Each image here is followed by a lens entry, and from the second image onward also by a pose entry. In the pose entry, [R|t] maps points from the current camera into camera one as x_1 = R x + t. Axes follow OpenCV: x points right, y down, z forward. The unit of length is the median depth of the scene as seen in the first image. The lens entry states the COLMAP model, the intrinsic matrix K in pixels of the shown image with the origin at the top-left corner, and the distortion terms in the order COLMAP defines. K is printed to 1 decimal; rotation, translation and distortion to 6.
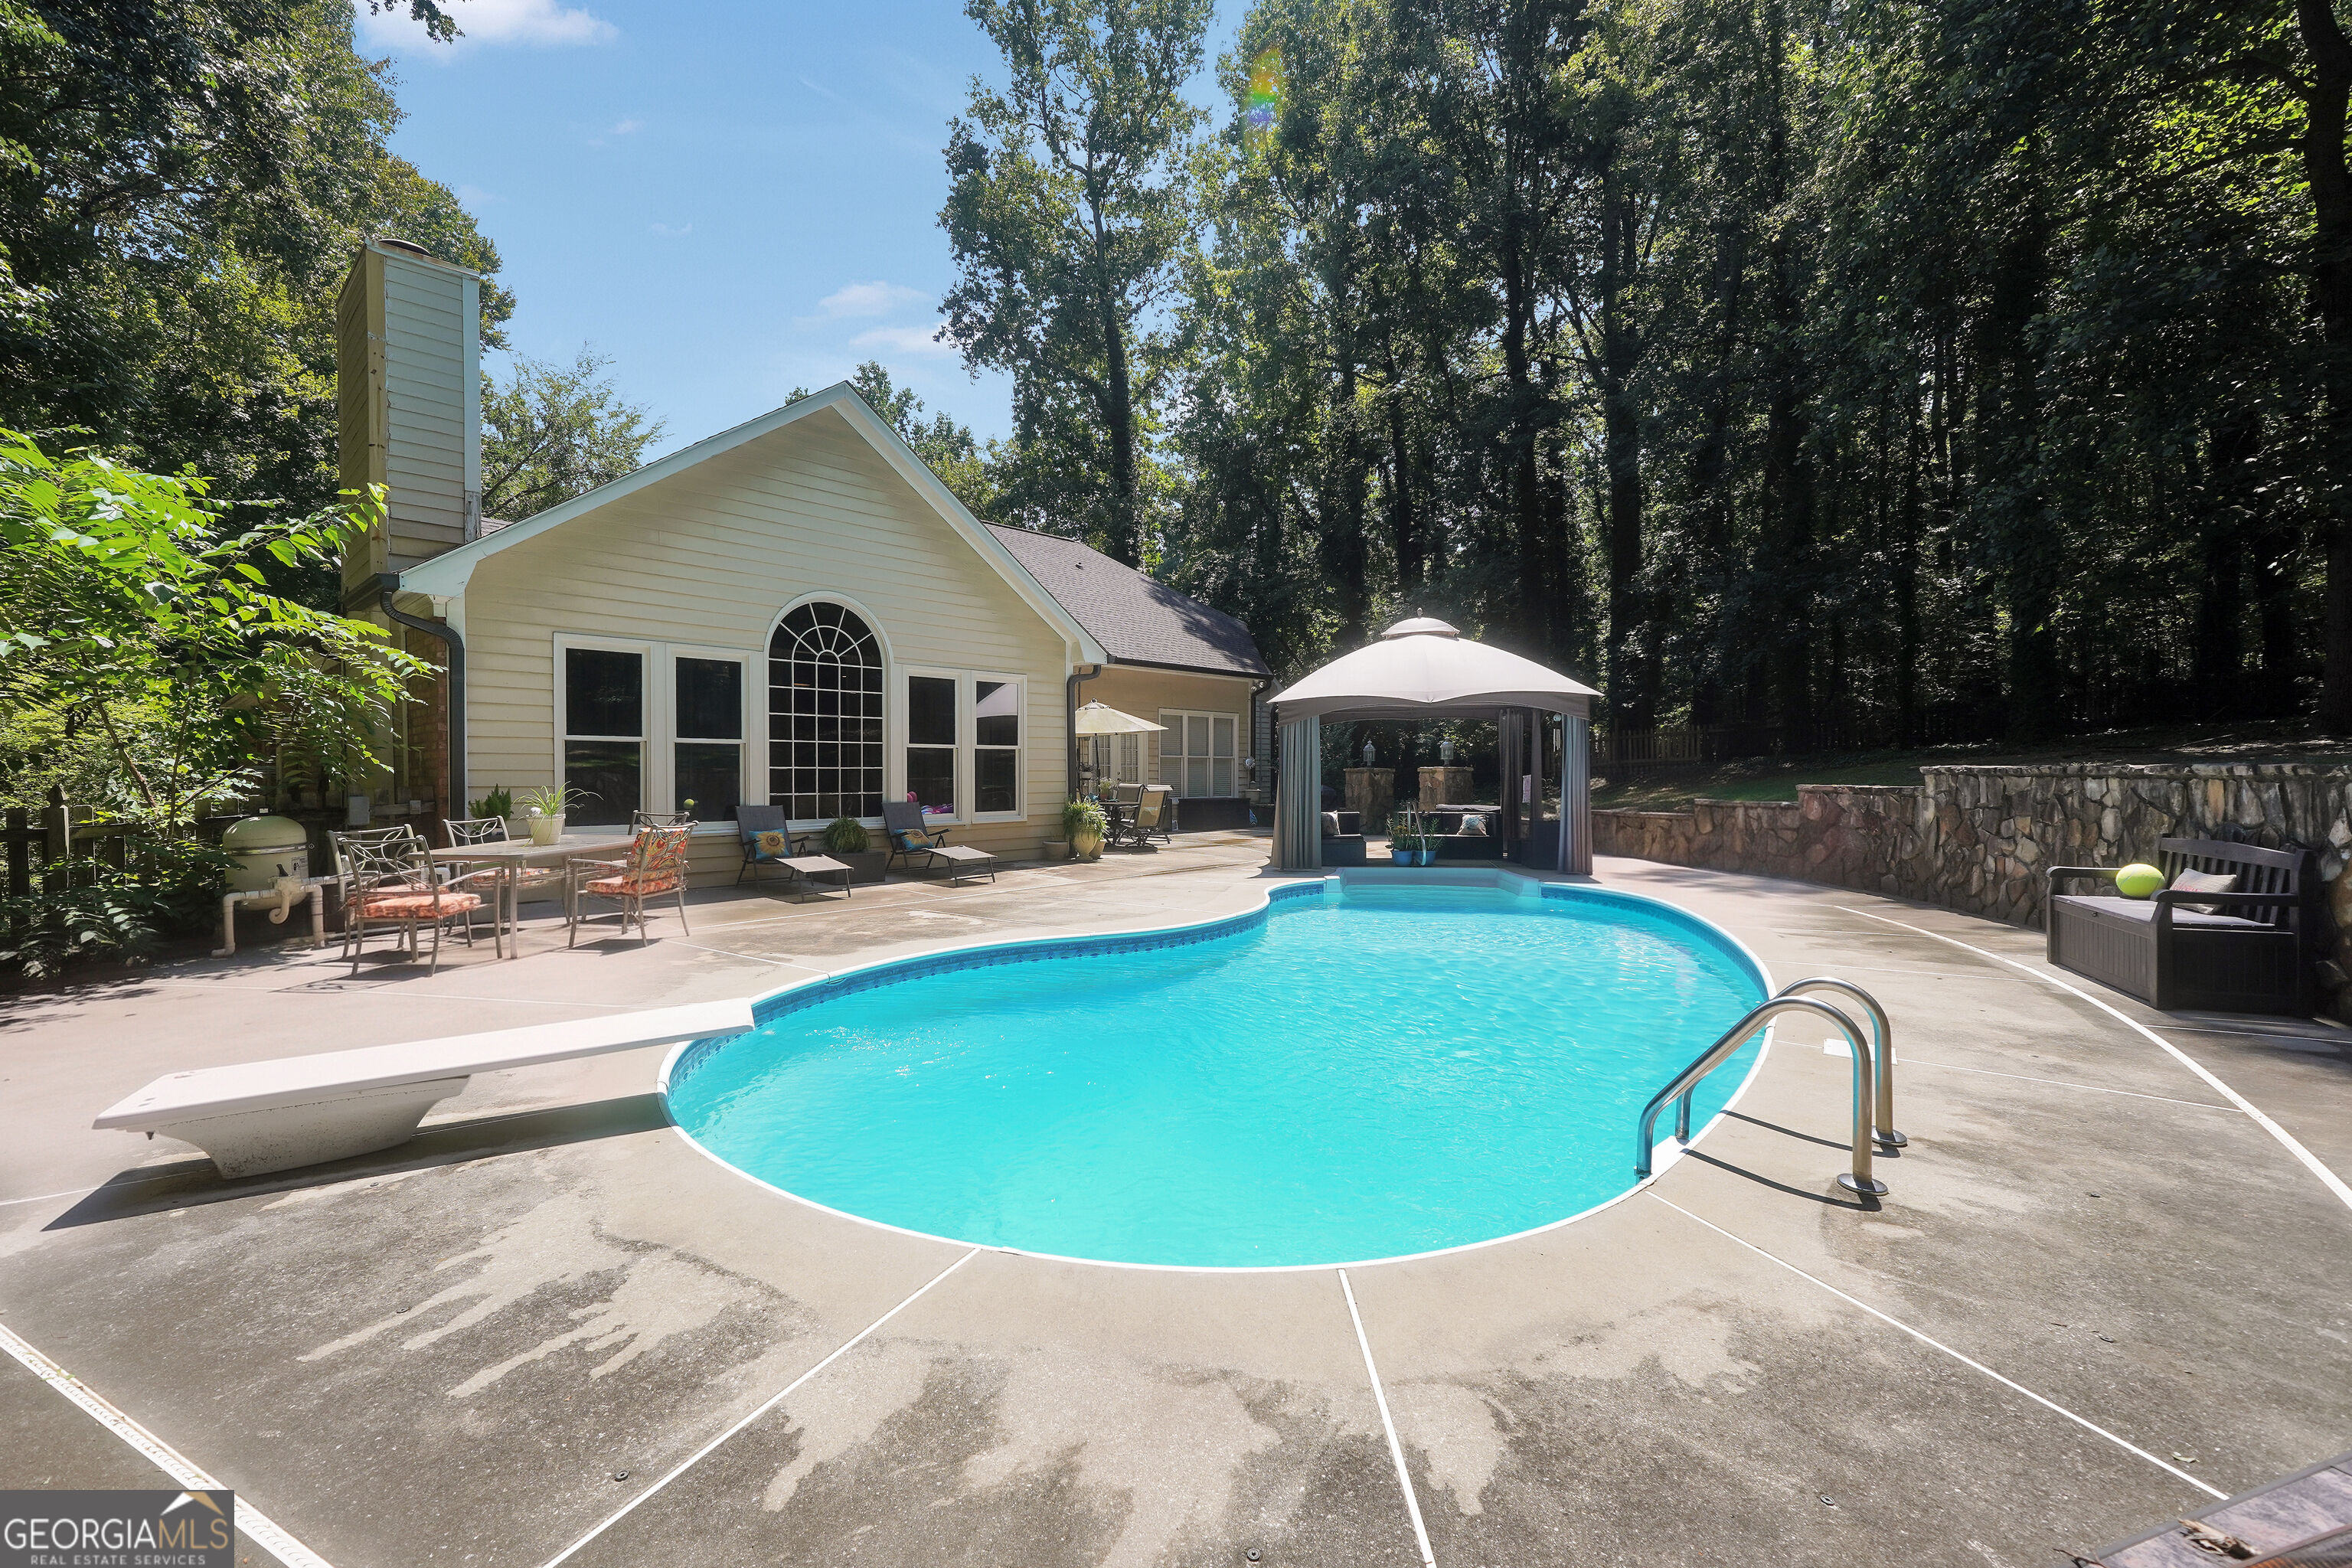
lens RADIAL K [[996.8, 0, 1167.2], [0, 996.8, 789.1], [0, 0, 1]] dist [-0.018305, 0.007786]
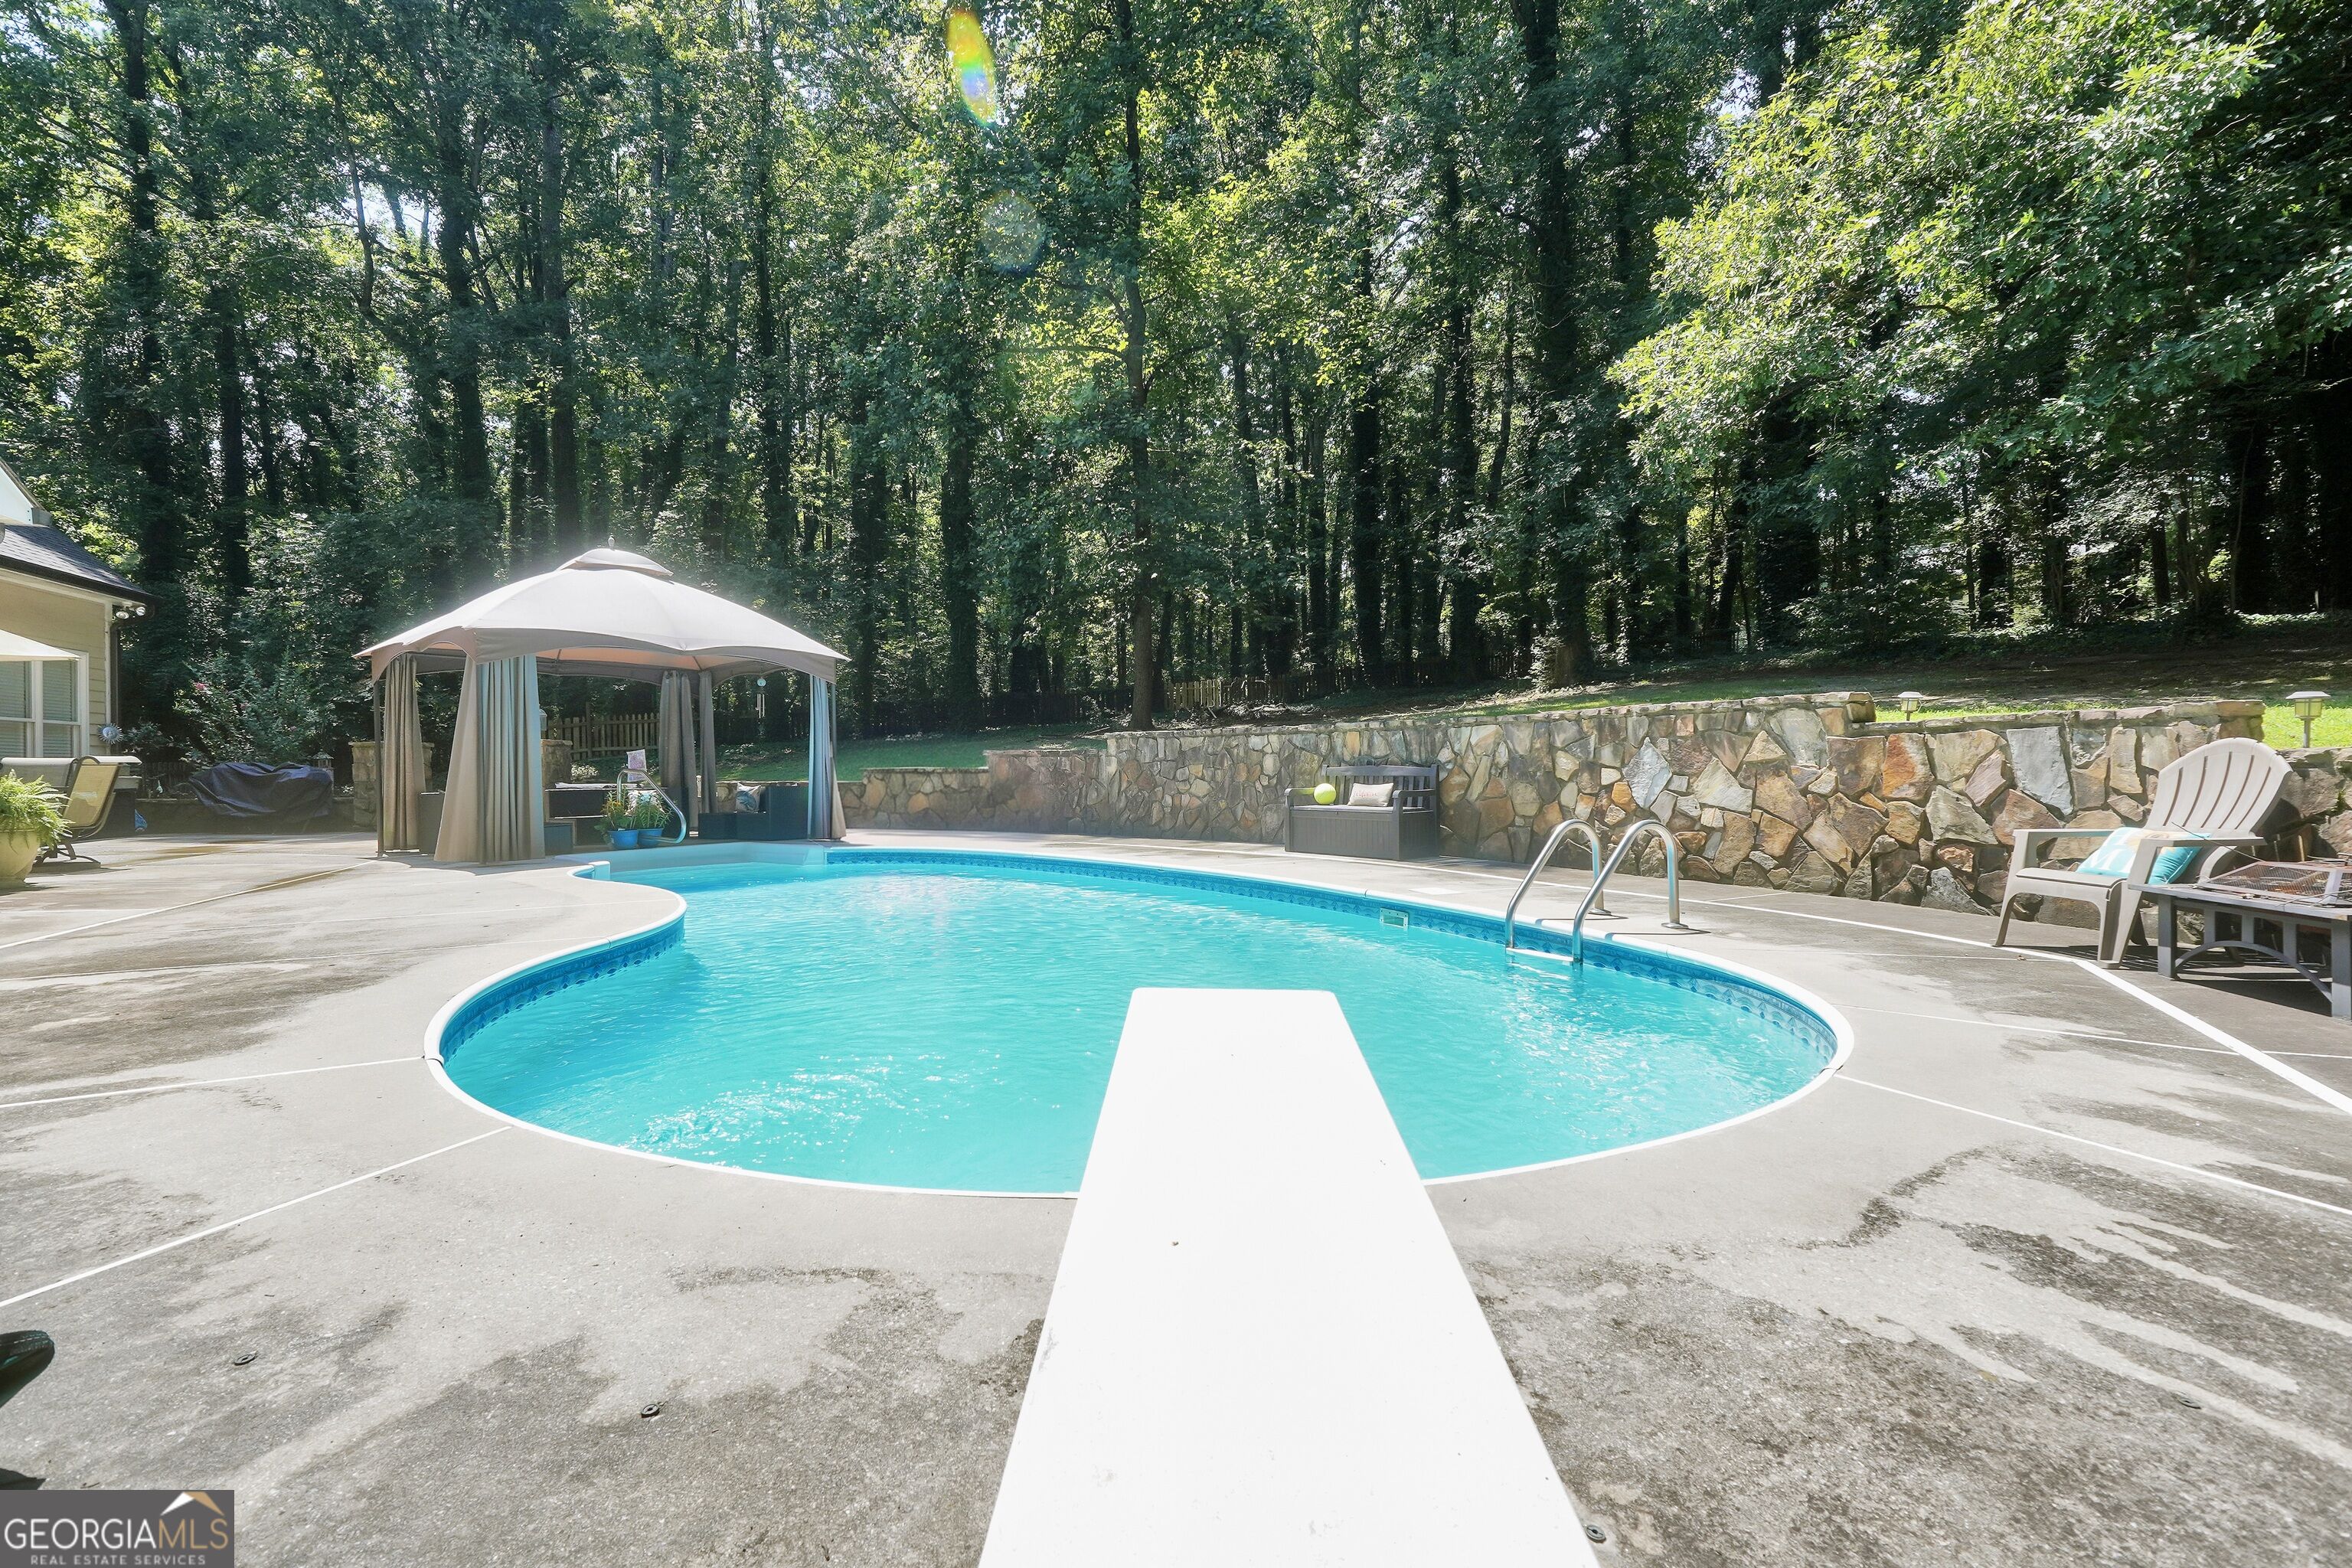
lens RADIAL K [[996.8, 0, 1167.2], [0, 996.8, 789.1], [0, 0, 1]] dist [-0.018305, 0.007786]
pose [[0.458014, -0.019477, 0.888732, -0.256357], [0.022720, 0.999690, 0.010199, 0.027126], [-0.888655, 0.015521, 0.458315, 0.209931]]
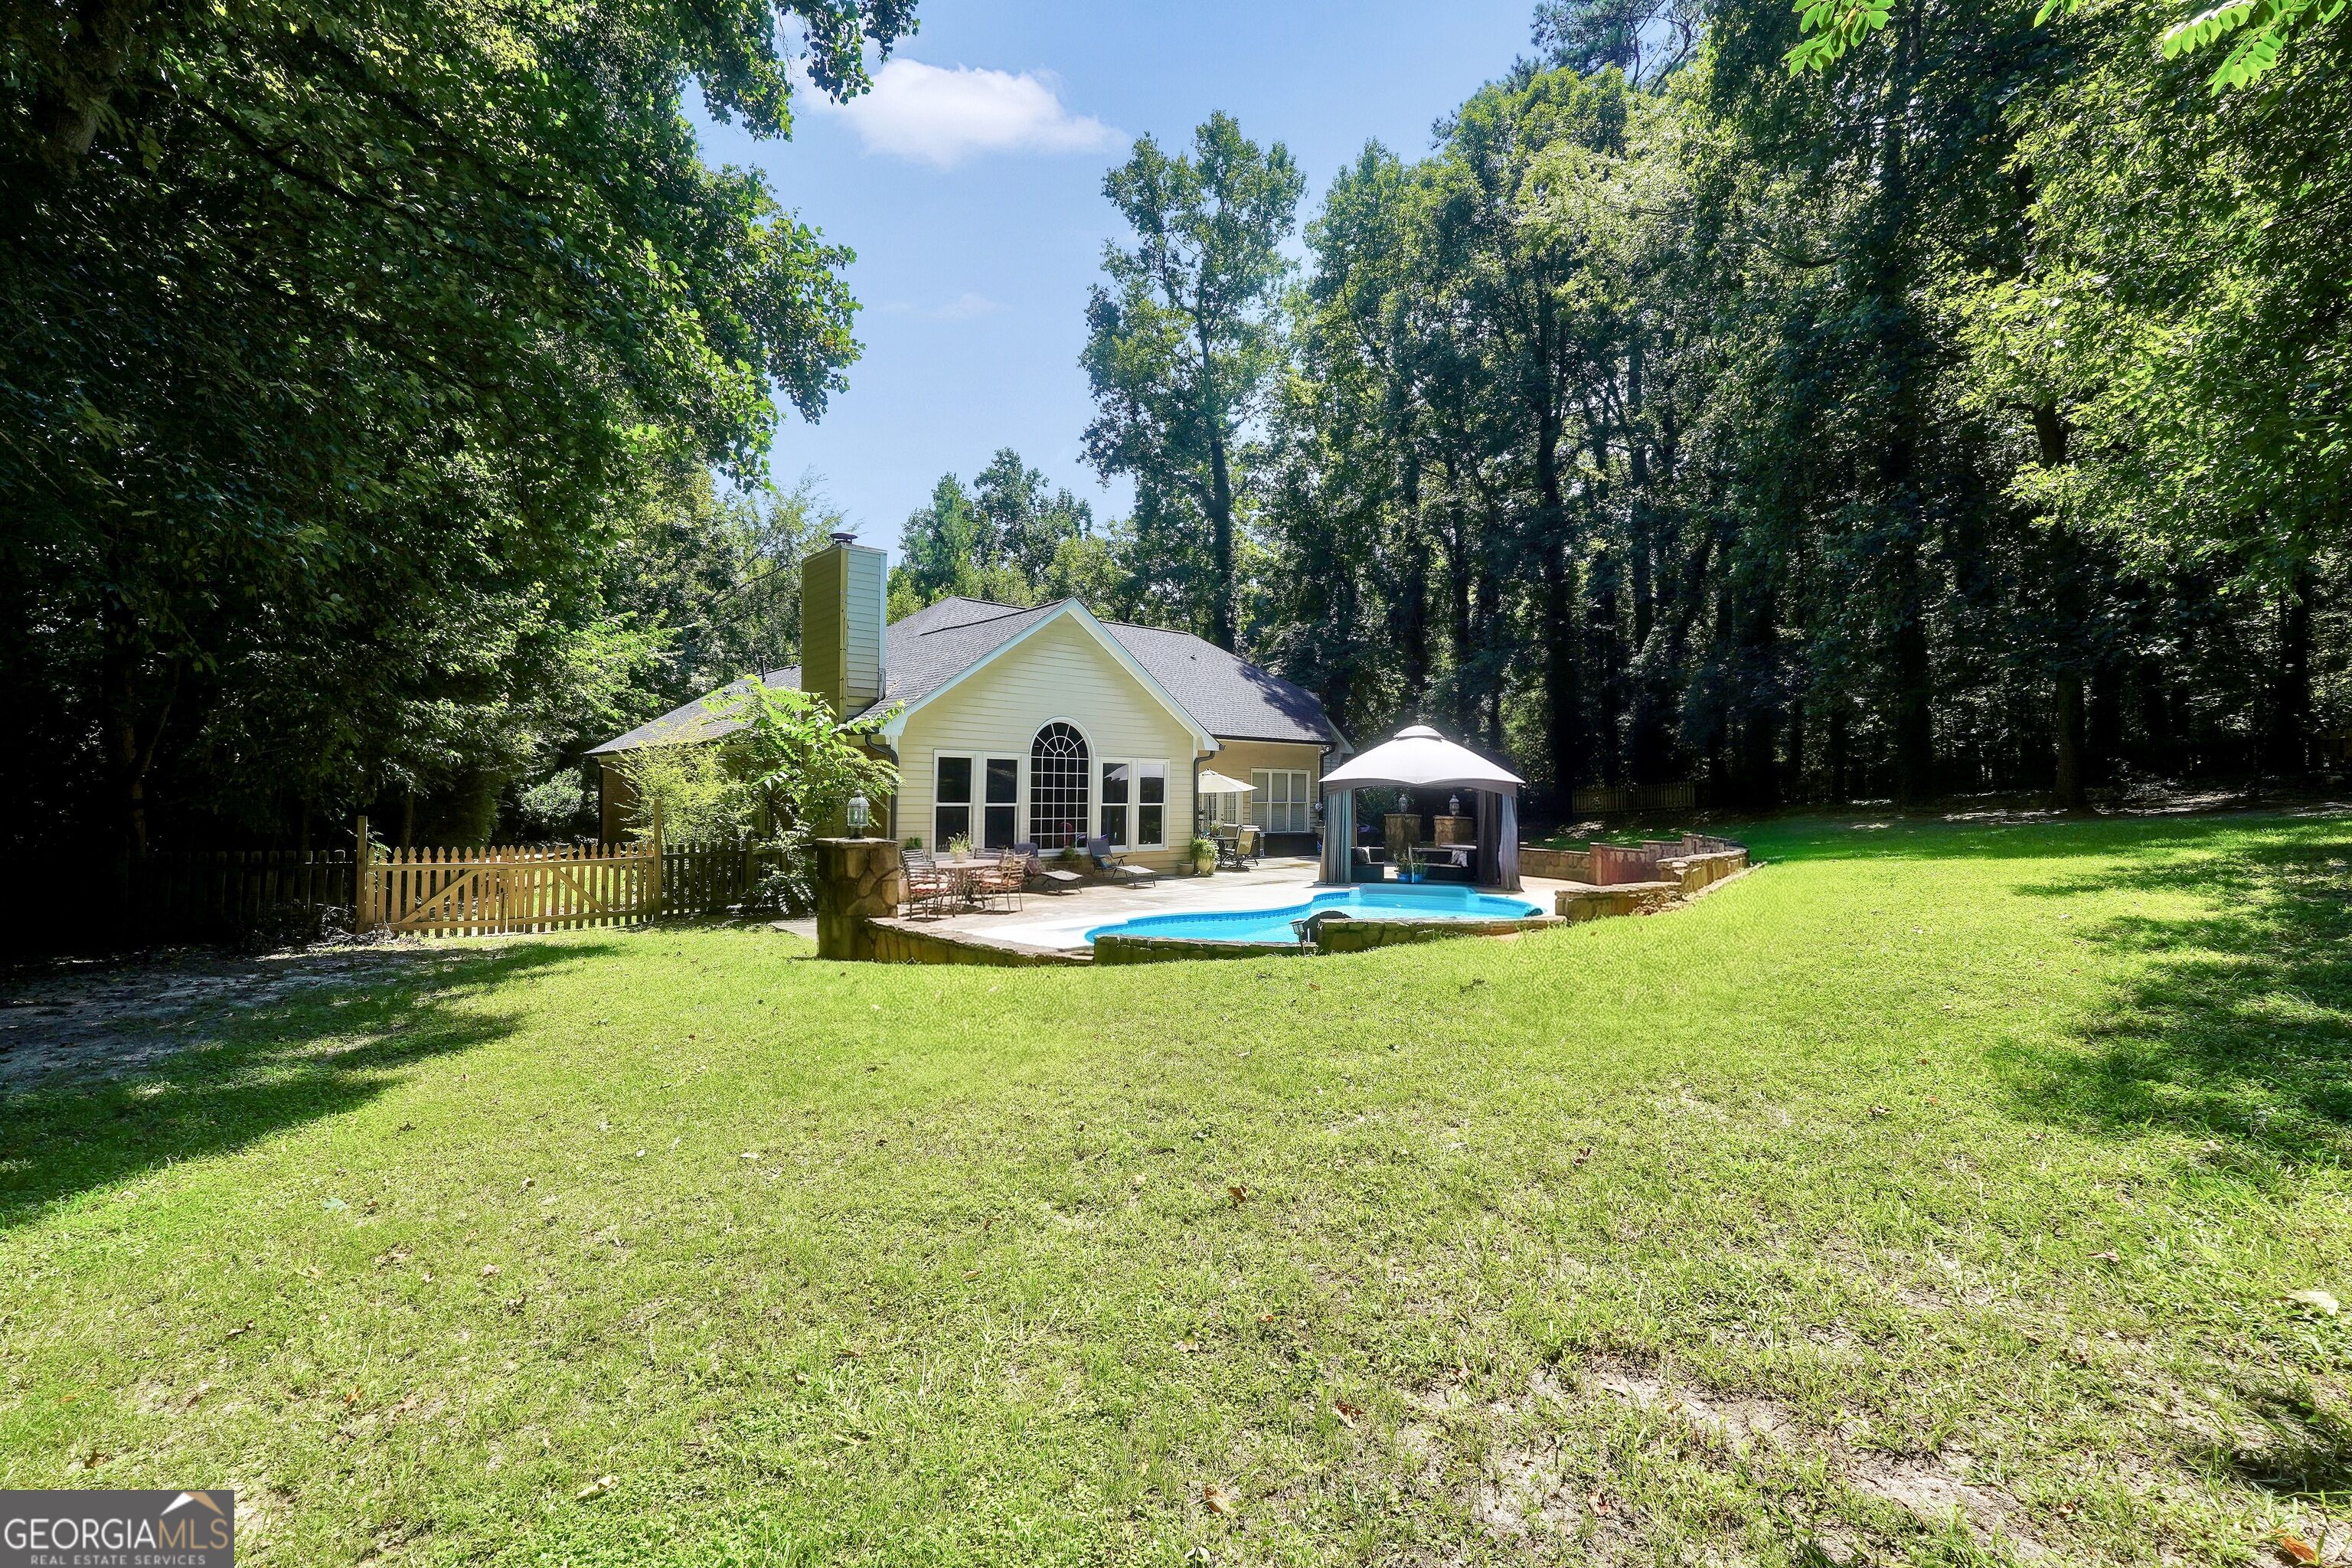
lens RADIAL K [[1003.0, 0, 1170.7], [0, 1003.0, 818.1], [0, 0, 1]] dist [-0.025138, 0.007946]
pose [[0.996424, 0.016166, -0.082933, -0.004543], [-0.015319, 0.999824, 0.010836, -0.035664], [0.083094, -0.009527, 0.996496, -0.578936]]
